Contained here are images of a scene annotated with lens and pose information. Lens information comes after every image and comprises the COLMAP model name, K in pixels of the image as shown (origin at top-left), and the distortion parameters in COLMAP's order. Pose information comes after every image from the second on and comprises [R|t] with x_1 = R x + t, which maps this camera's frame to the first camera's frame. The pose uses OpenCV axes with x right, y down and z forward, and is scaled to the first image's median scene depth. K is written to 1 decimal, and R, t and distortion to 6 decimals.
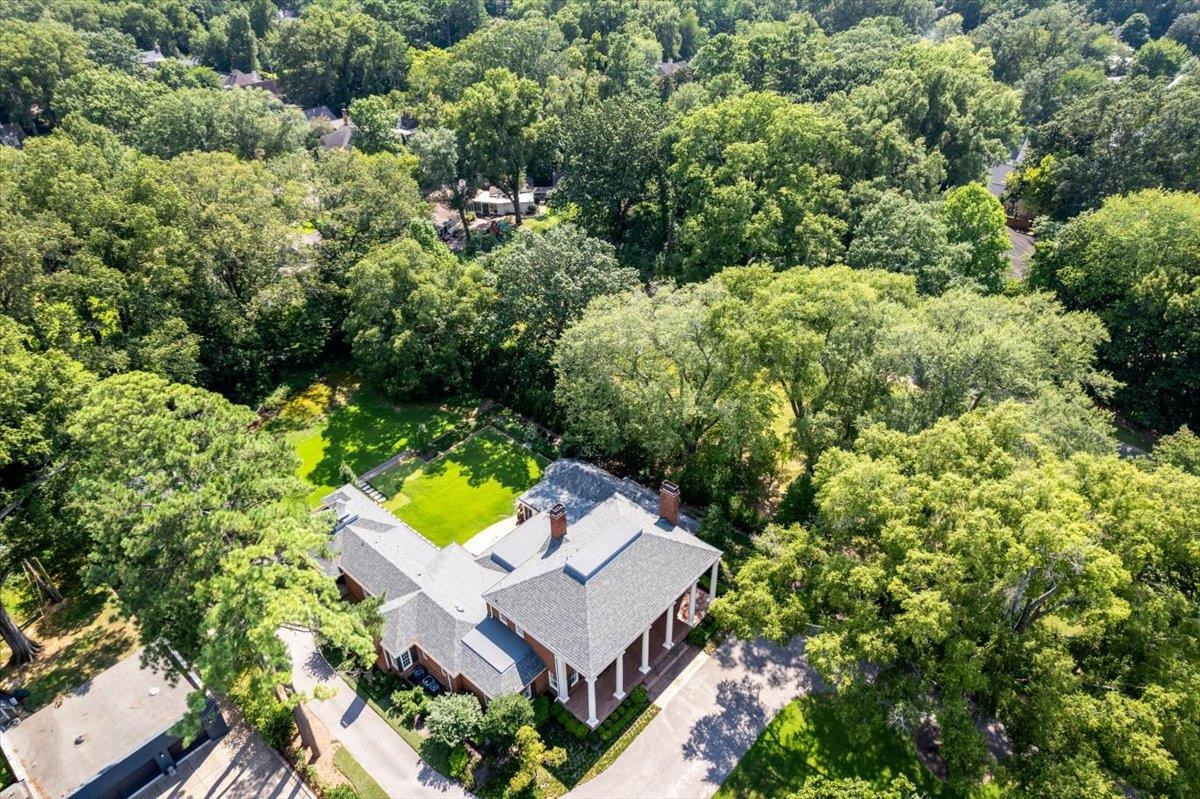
lens RADIAL K [[765.7, 0, 600.0], [0, 765.7, 399.5], [0, 0, 1]] dist [-0.080537, 0.076614]
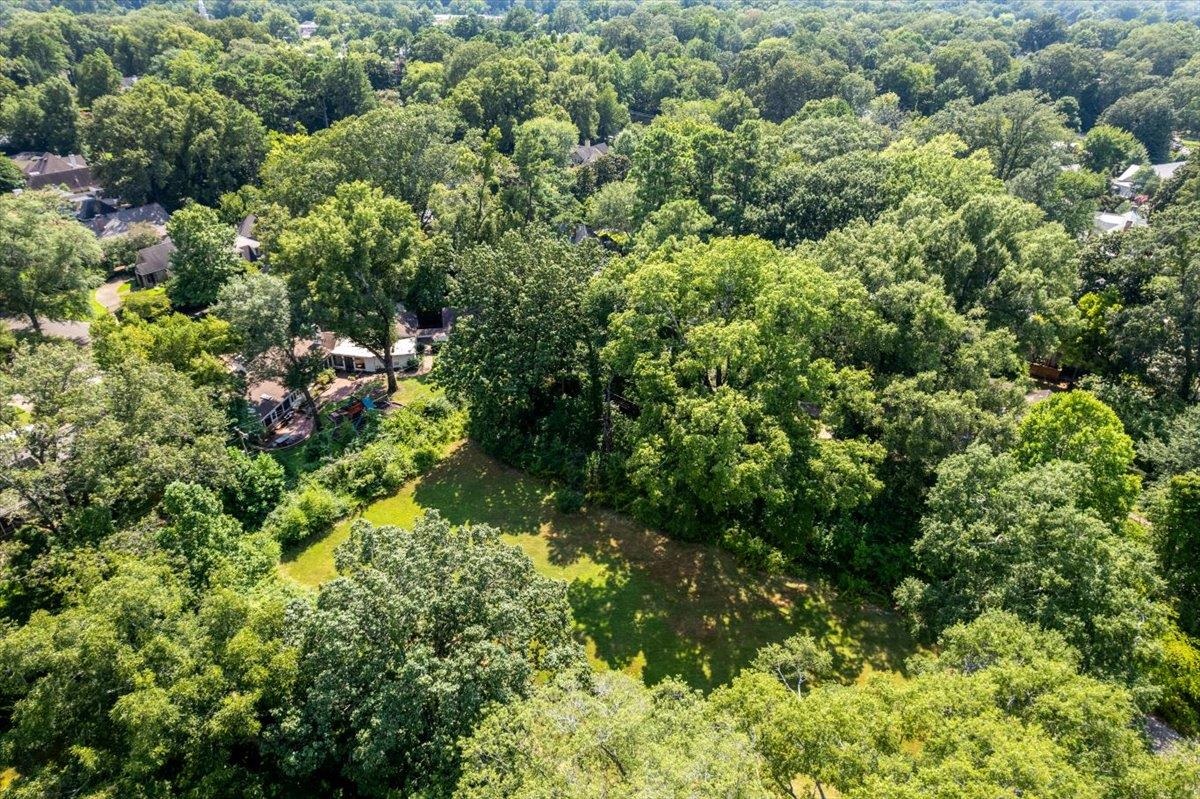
lens RADIAL K [[765.7, 0, 600.0], [0, 765.7, 399.5], [0, 0, 1]] dist [-0.080537, 0.076614]
pose [[0.994041, -0.029580, 0.104921, 0.011982], [0.036578, 0.997187, -0.065417, -0.160626], [-0.102691, 0.068865, 0.992327, 0.254549]]
